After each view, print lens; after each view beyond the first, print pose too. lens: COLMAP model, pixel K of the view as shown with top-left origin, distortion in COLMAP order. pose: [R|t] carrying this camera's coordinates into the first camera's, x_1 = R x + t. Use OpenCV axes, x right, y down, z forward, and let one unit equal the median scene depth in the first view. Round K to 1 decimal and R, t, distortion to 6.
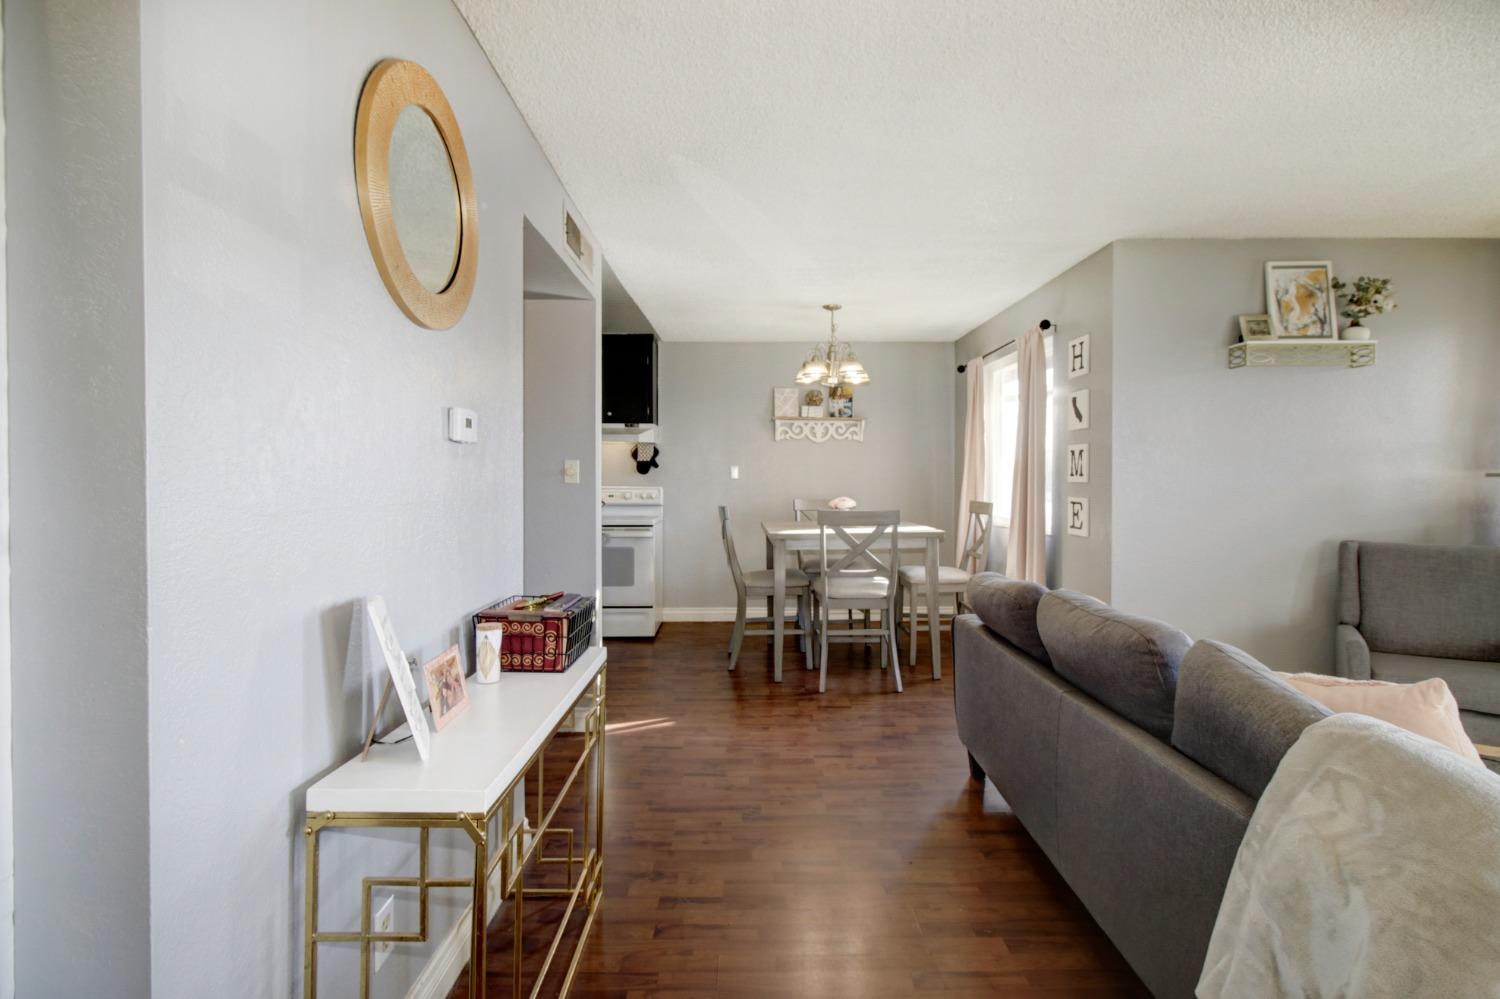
lens RADIAL K [[701.3, 0, 752.9], [0, 701.3, 483.5], [0, 0, 1]] dist [0.002106, 0.000094]
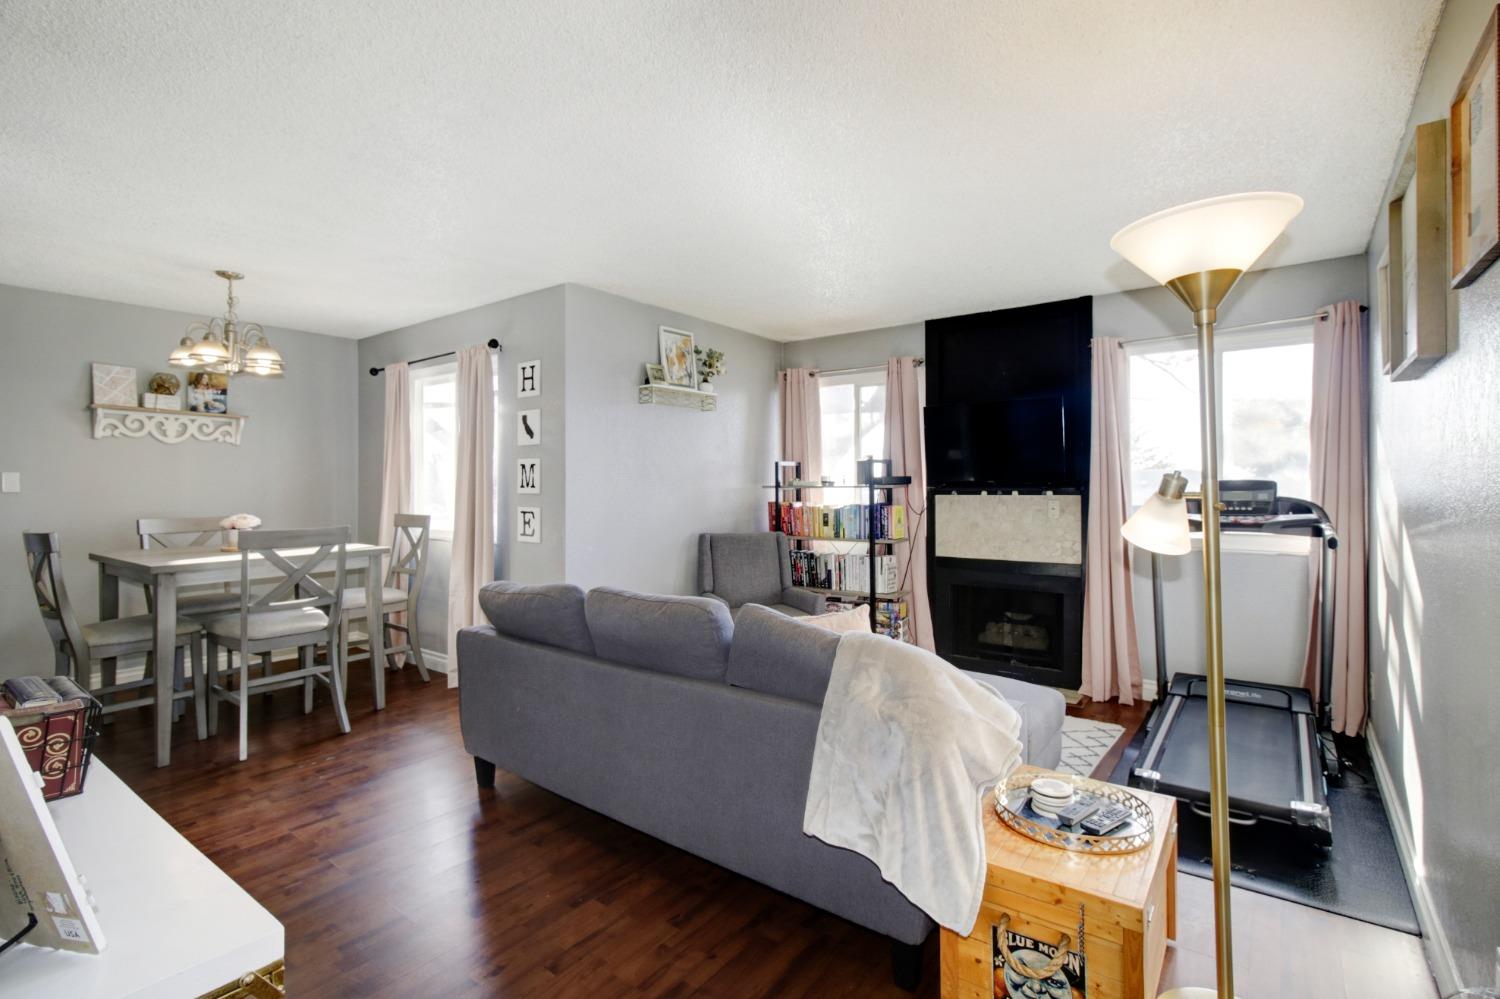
lens RADIAL K [[701.3, 0, 760.9], [0, 701.3, 488.9], [0, 0, 1]] dist [0.002106, 0.000094]
pose [[0.600928, -0.002332, 0.799299, -0.210694], [0.008624, 0.999956, -0.003566, -0.001684], [-0.799256, 0.009036, 0.600922, 0.057221]]
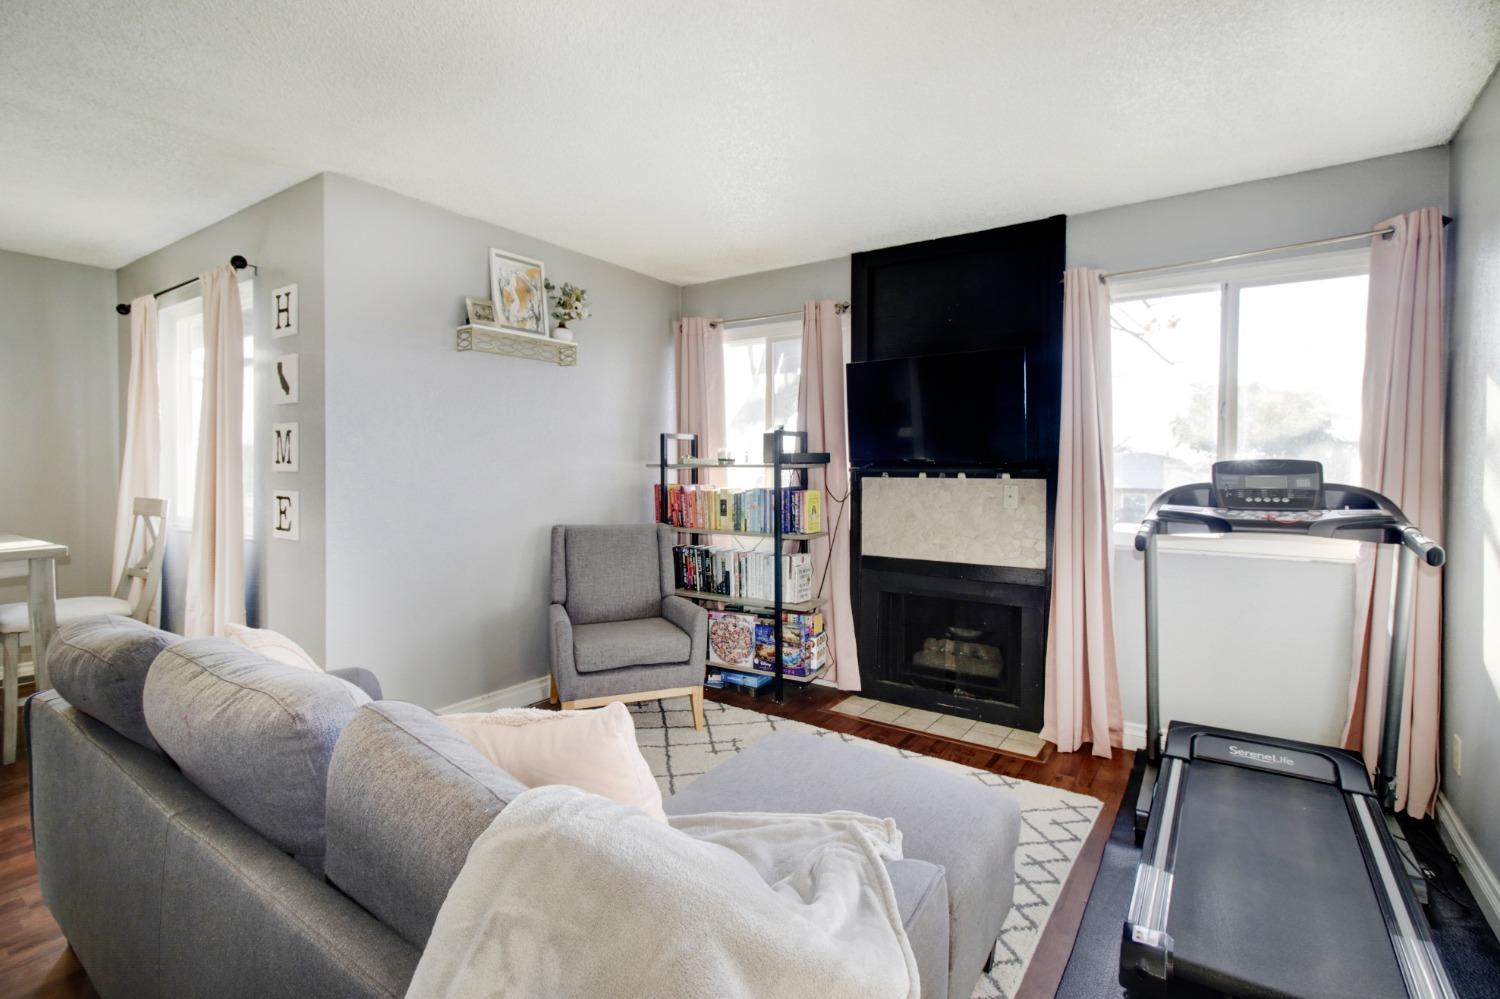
lens RADIAL K [[701.3, 0, 742.1], [0, 701.3, 481.6], [0, 0, 1]] dist [0.002106, 0.000094]
pose [[0.583752, -0.012897, 0.811829, 0.134189], [0.001967, 0.999893, 0.014471, -0.000770], [-0.811930, -0.006851, 0.583715, 0.137020]]
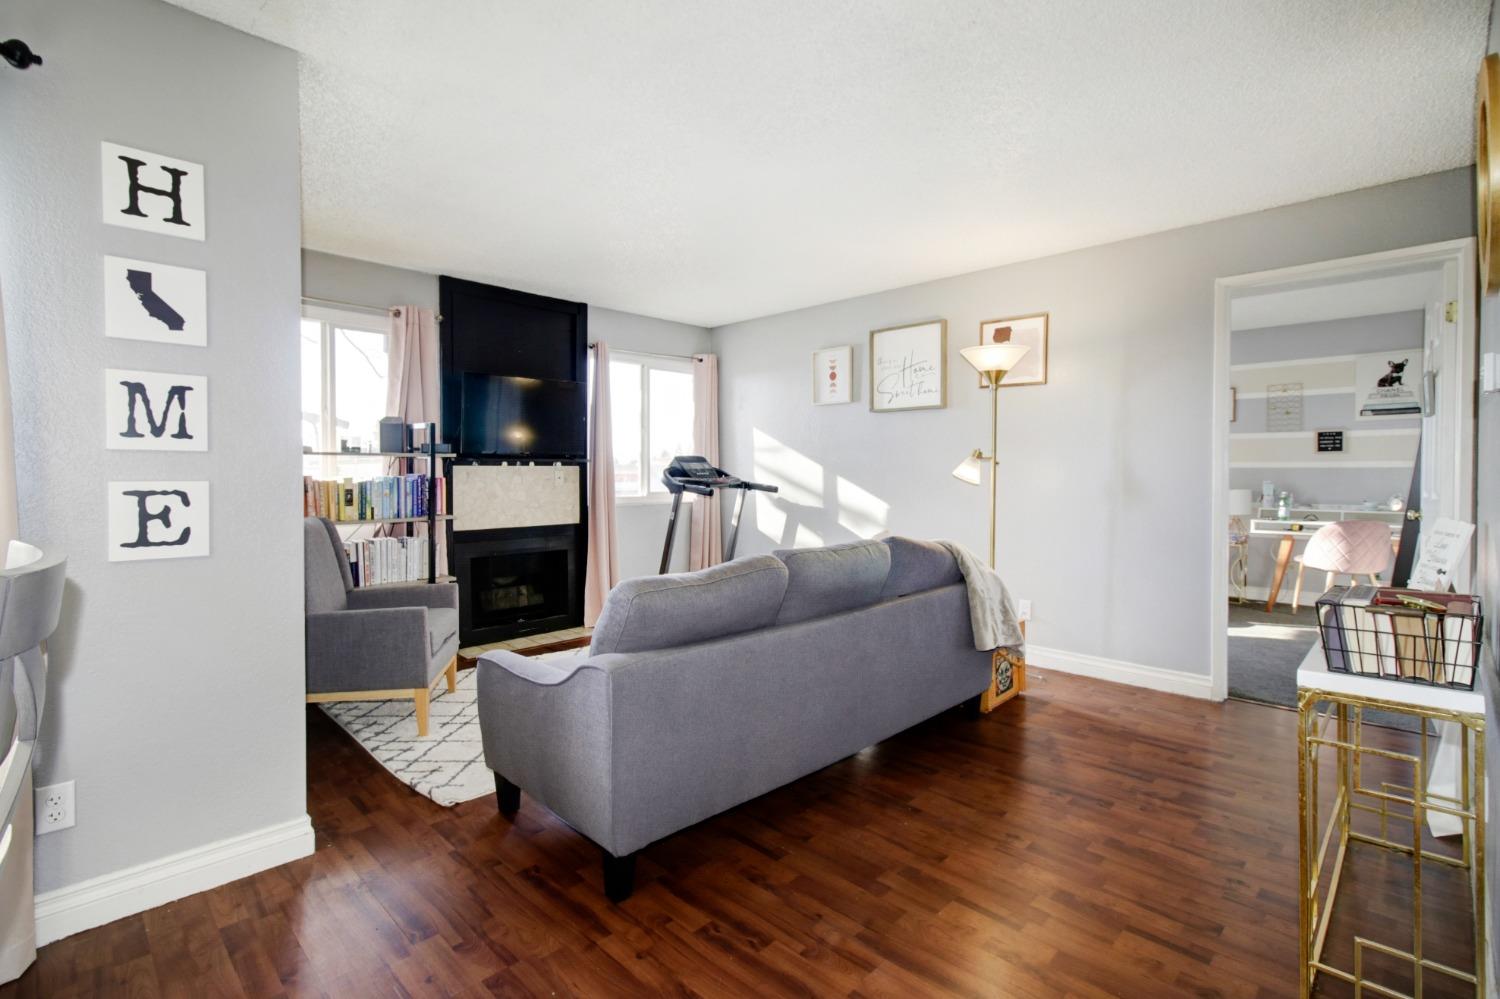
lens RADIAL K [[701.3, 0, 750.6], [0, 701.3, 489.3], [0, 0, 1]] dist [0.002106, 0.000094]
pose [[-0.700491, -0.019329, 0.713399, -0.197003], [0.005897, 0.999442, 0.032869, 0.012944], [-0.713637, 0.027231, -0.699986, 1.161054]]
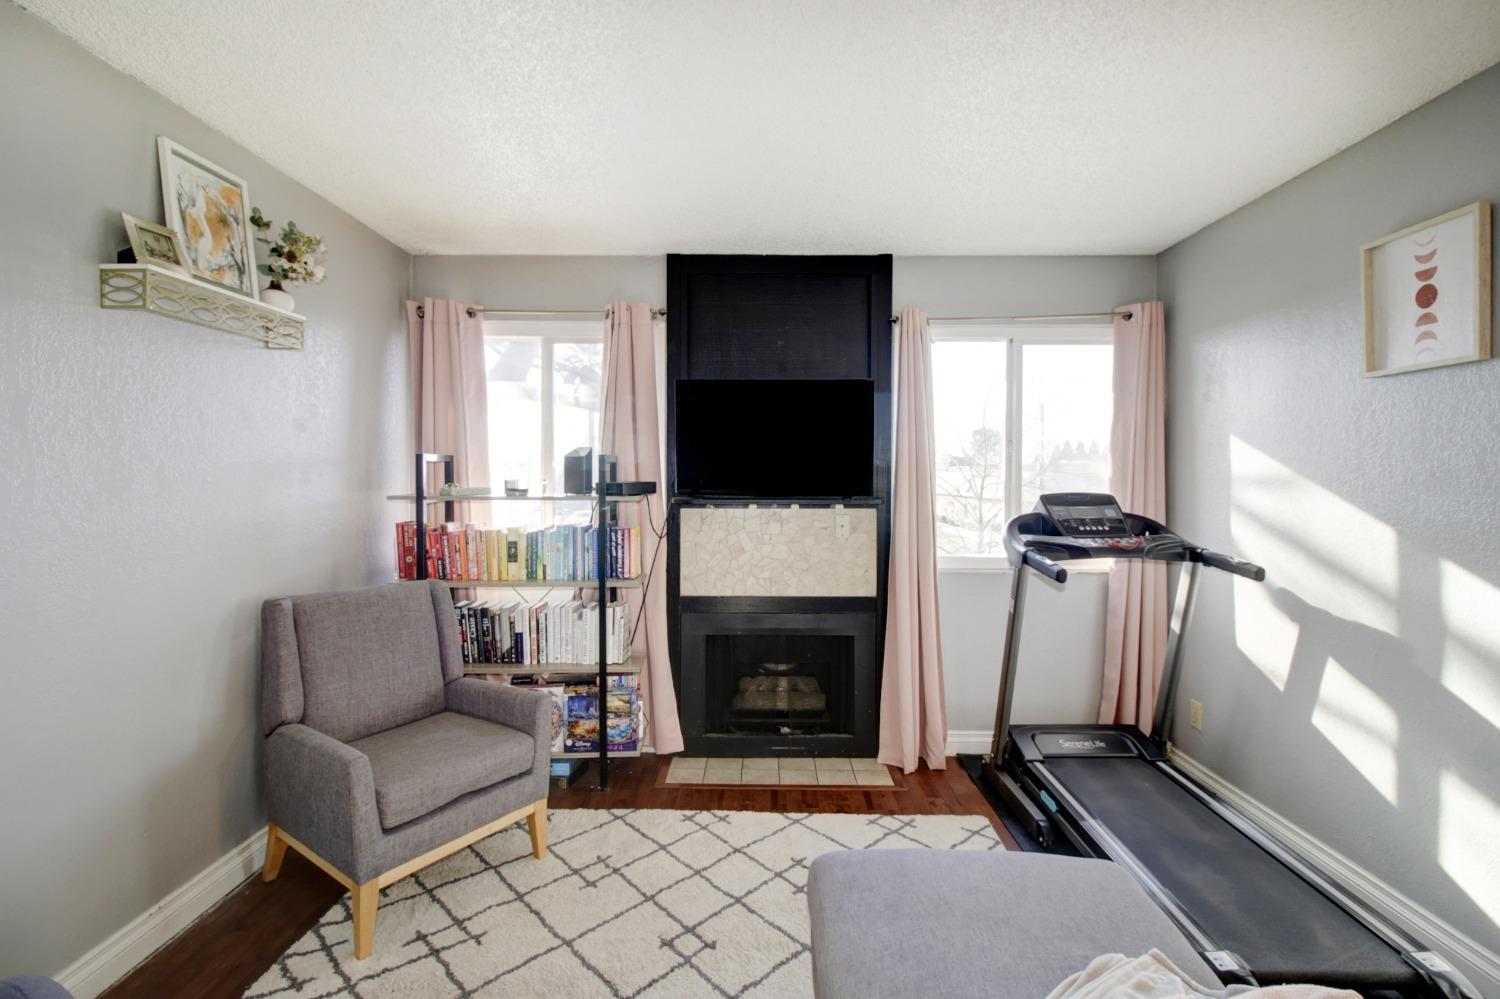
lens RADIAL K [[701.3, 0, 750.5], [0, 701.3, 487.2], [0, 0, 1]] dist [0.002106, 0.000094]
pose [[0.027458, -0.015099, 0.999509, 0.168729], [0.005841, 0.999871, 0.014944, -0.035232], [-0.999606, 0.005428, 0.027542, 0.507345]]
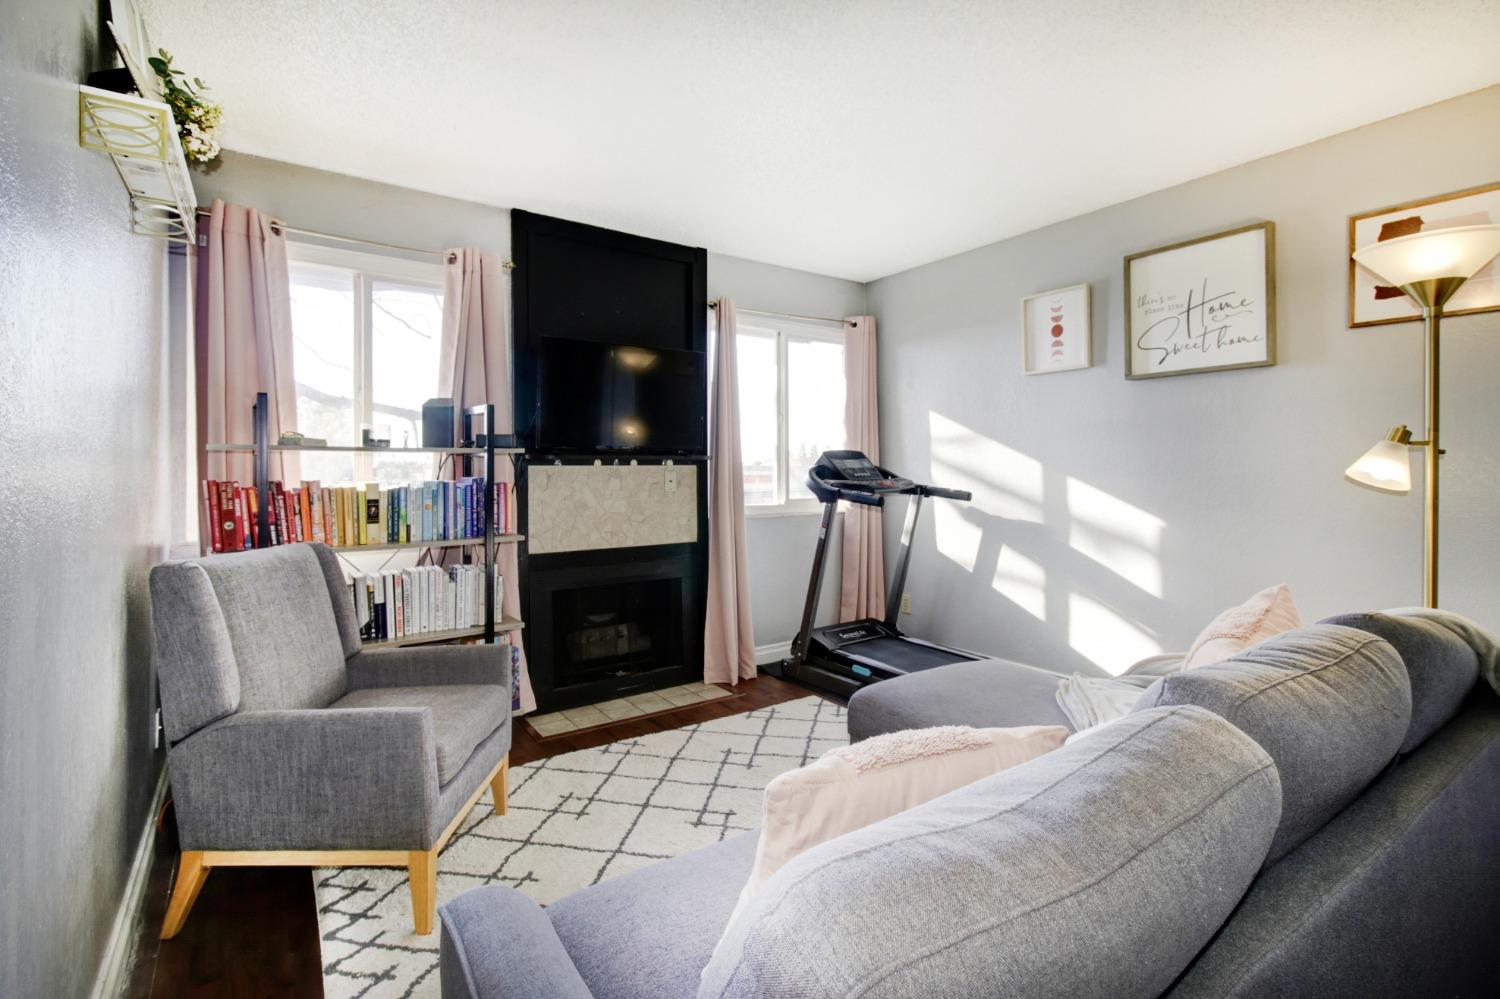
lens RADIAL K [[701.3, 0, 750.0], [0, 701.3, 470.6], [0, 0, 1]] dist [0.002106, 0.000094]
pose [[-0.563851, 0.005080, 0.825861, 0.165059], [0.013799, 0.999899, 0.003270, 0.016470], [-0.825761, 0.013240, -0.563864, 0.928492]]
